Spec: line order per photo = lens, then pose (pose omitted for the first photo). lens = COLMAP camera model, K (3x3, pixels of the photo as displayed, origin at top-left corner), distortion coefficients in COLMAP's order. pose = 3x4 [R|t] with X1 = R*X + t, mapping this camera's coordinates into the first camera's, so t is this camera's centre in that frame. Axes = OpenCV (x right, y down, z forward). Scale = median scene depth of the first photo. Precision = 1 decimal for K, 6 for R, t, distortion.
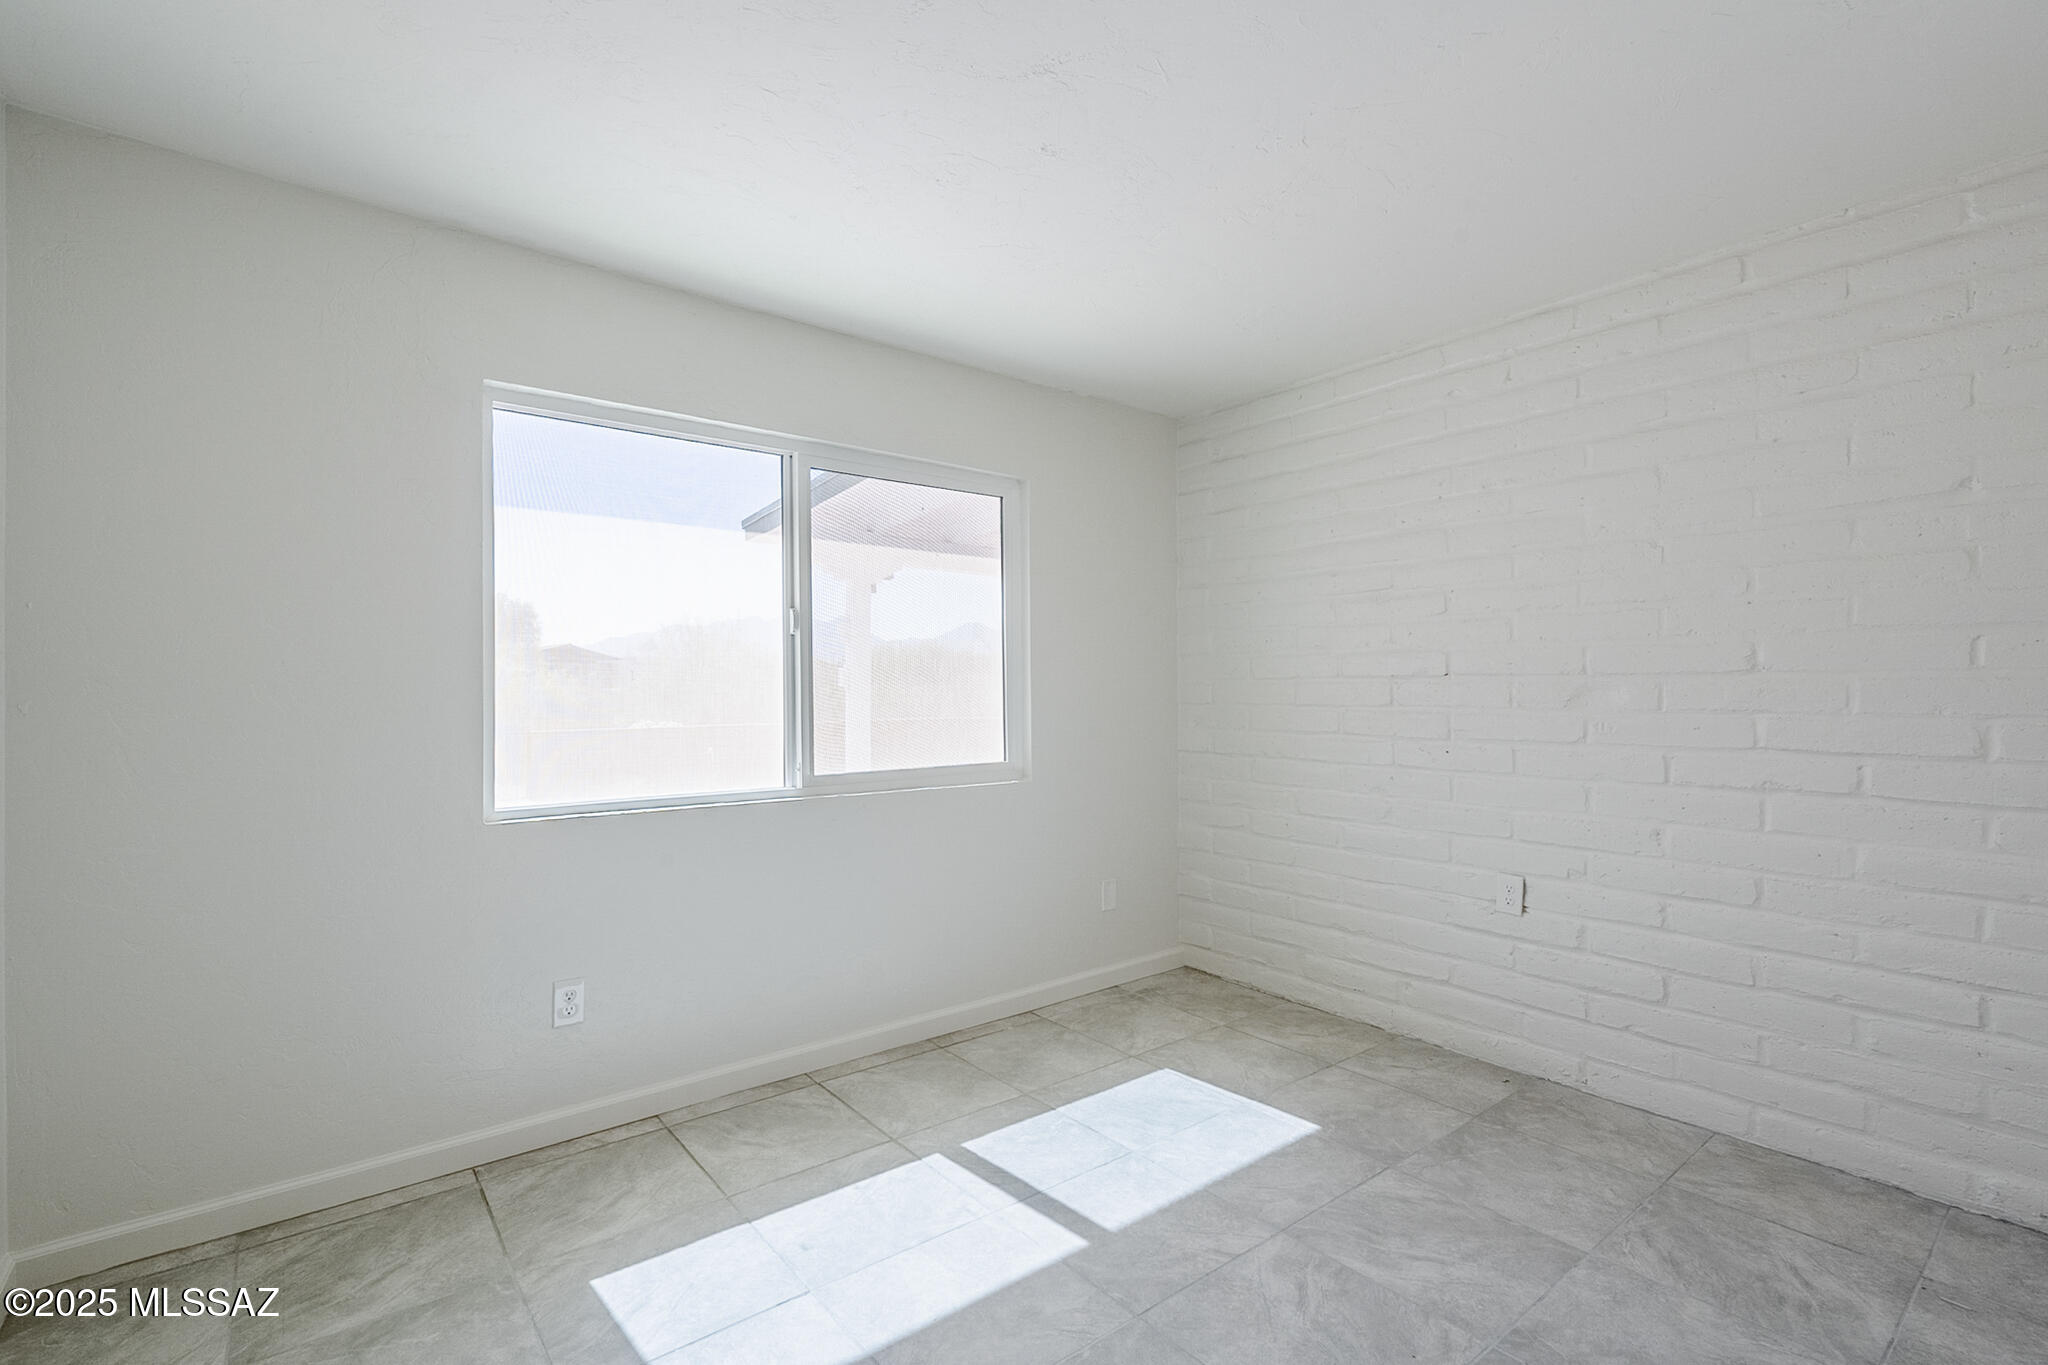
lens RADIAL K [[932.8, 0, 1011.3], [0, 932.8, 691.0], [0, 0, 1]] dist [-0.005117, 0.000738]
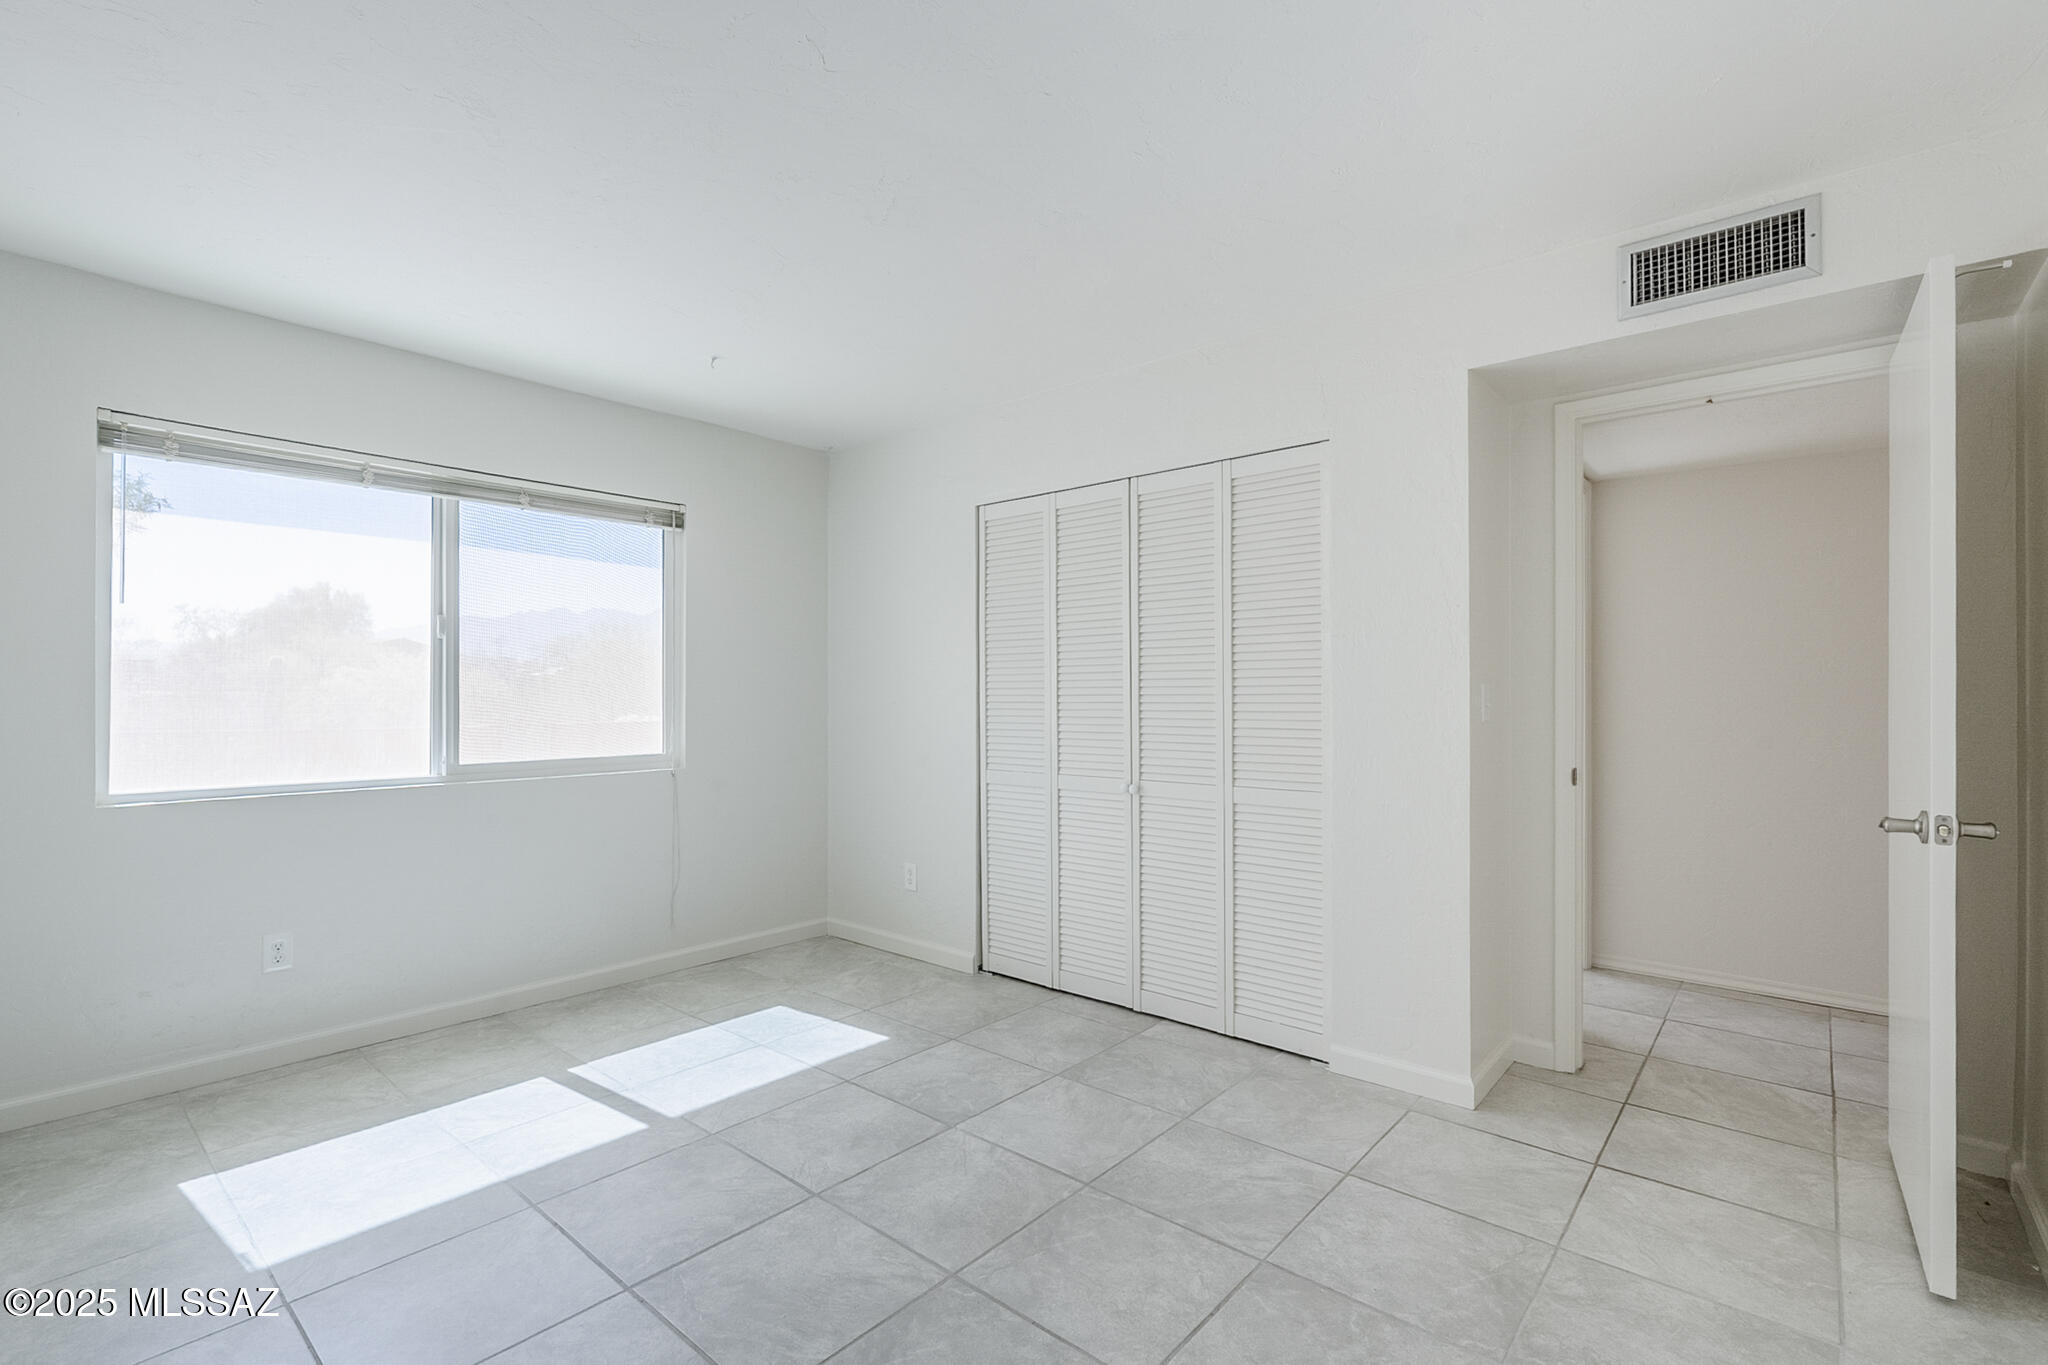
lens RADIAL K [[932.8, 0, 1025.9], [0, 932.8, 688.7], [0, 0, 1]] dist [-0.005117, 0.000738]
pose [[0.976342, 0.012017, 0.215897, 0.233622], [-0.010555, 0.999913, -0.007920, 0.001711], [-0.215973, 0.005454, 0.976384, -0.268540]]
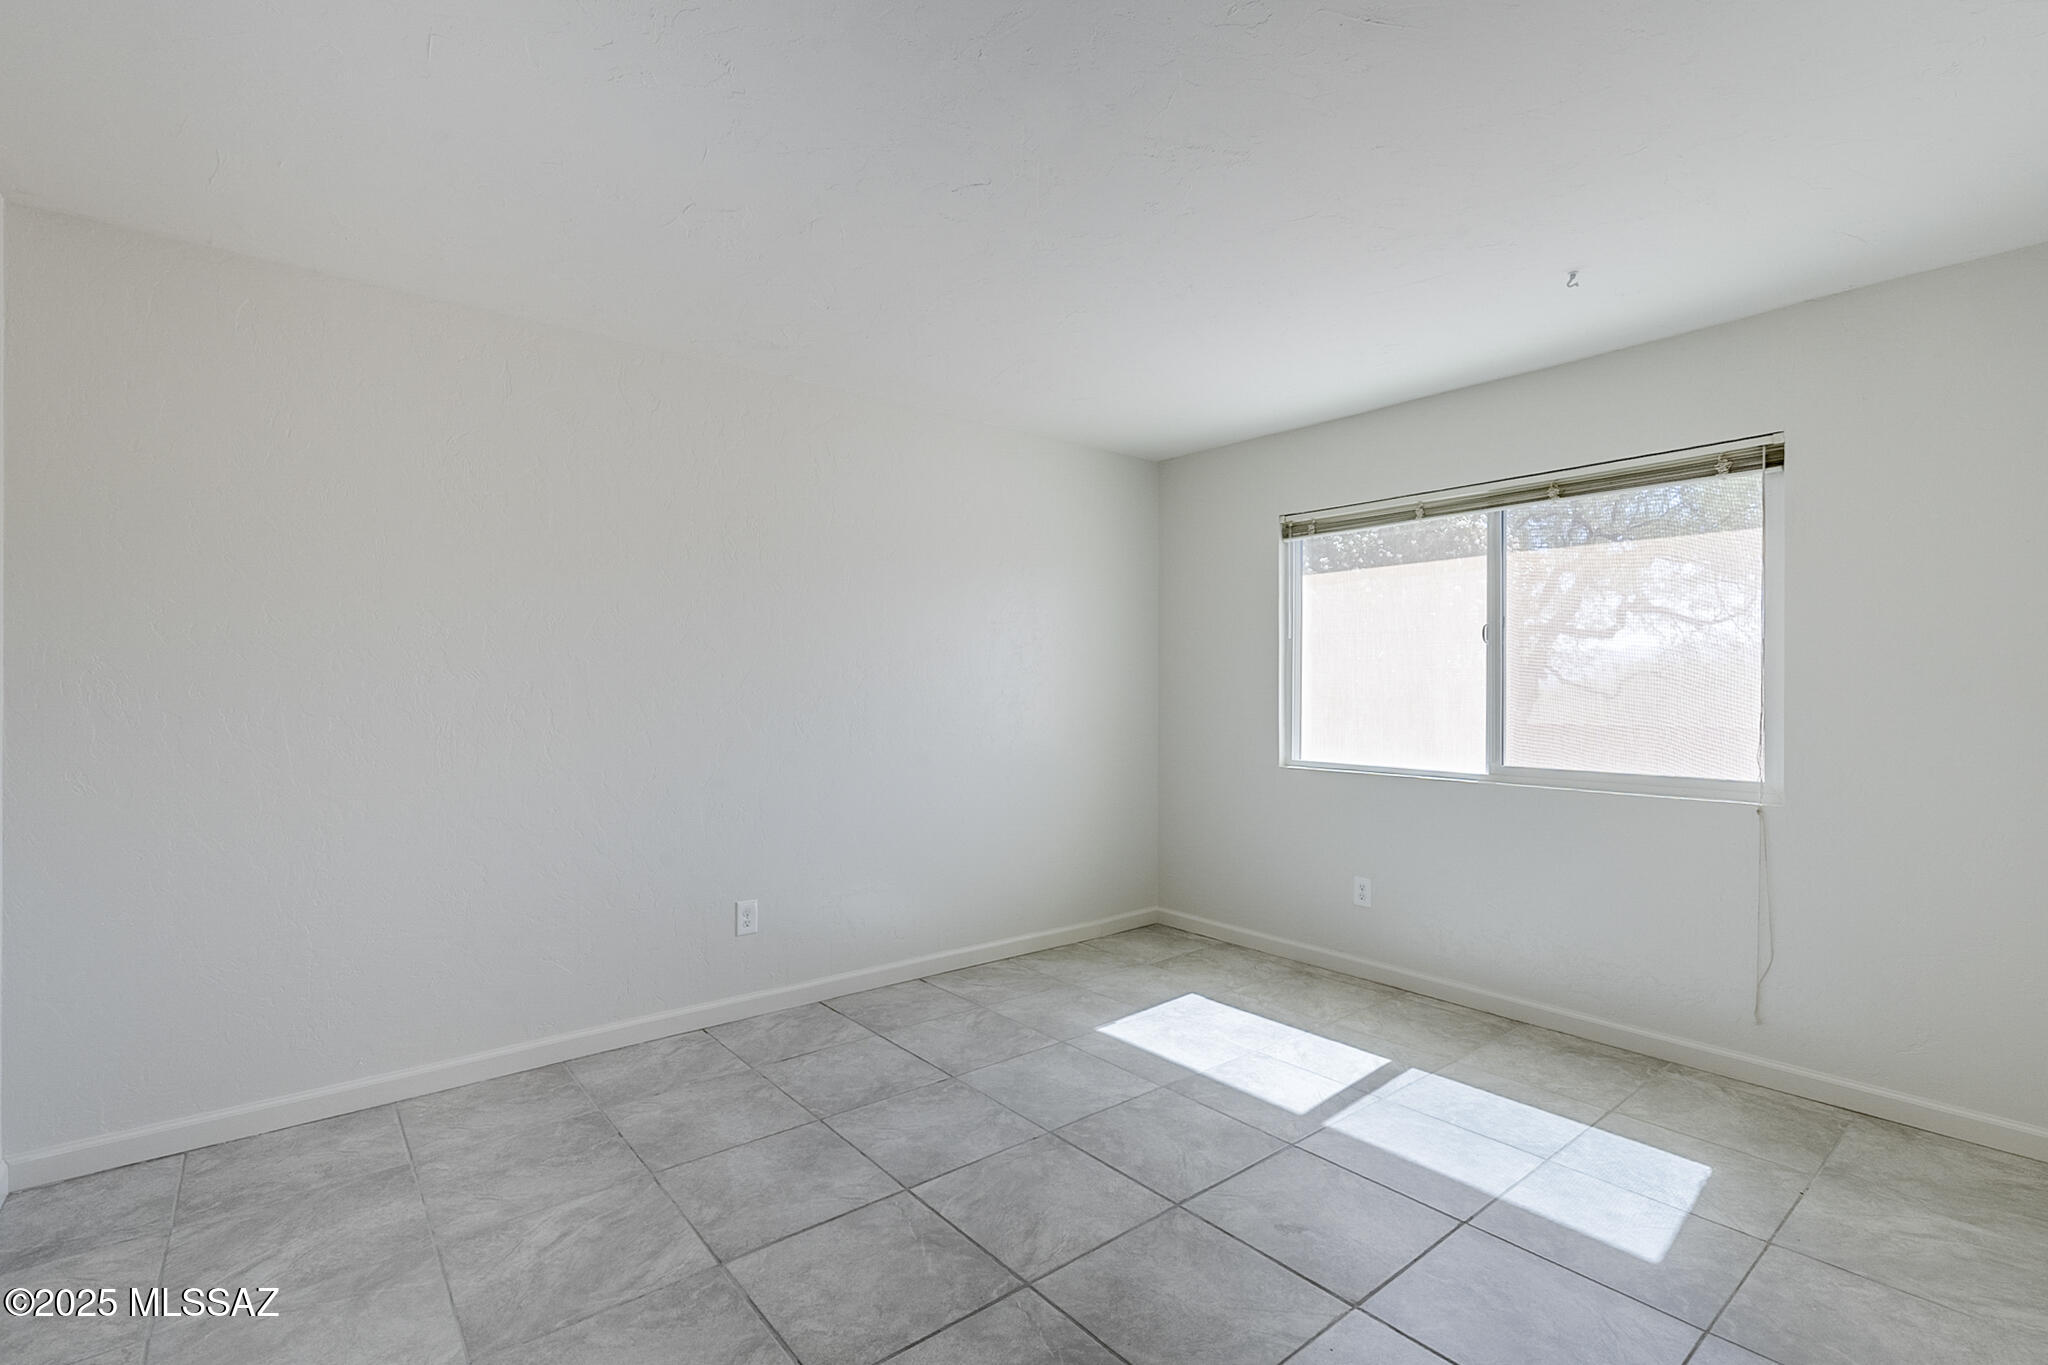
lens RADIAL K [[932.8, 0, 1014.3], [0, 932.8, 680.5], [0, 0, 1]] dist [-0.005117, 0.000738]
pose [[0.022393, 0.001635, -0.999748, 1.062915], [-0.005536, 0.999984, 0.001512, -0.014809], [0.999734, 0.005501, 0.022401, 0.428745]]
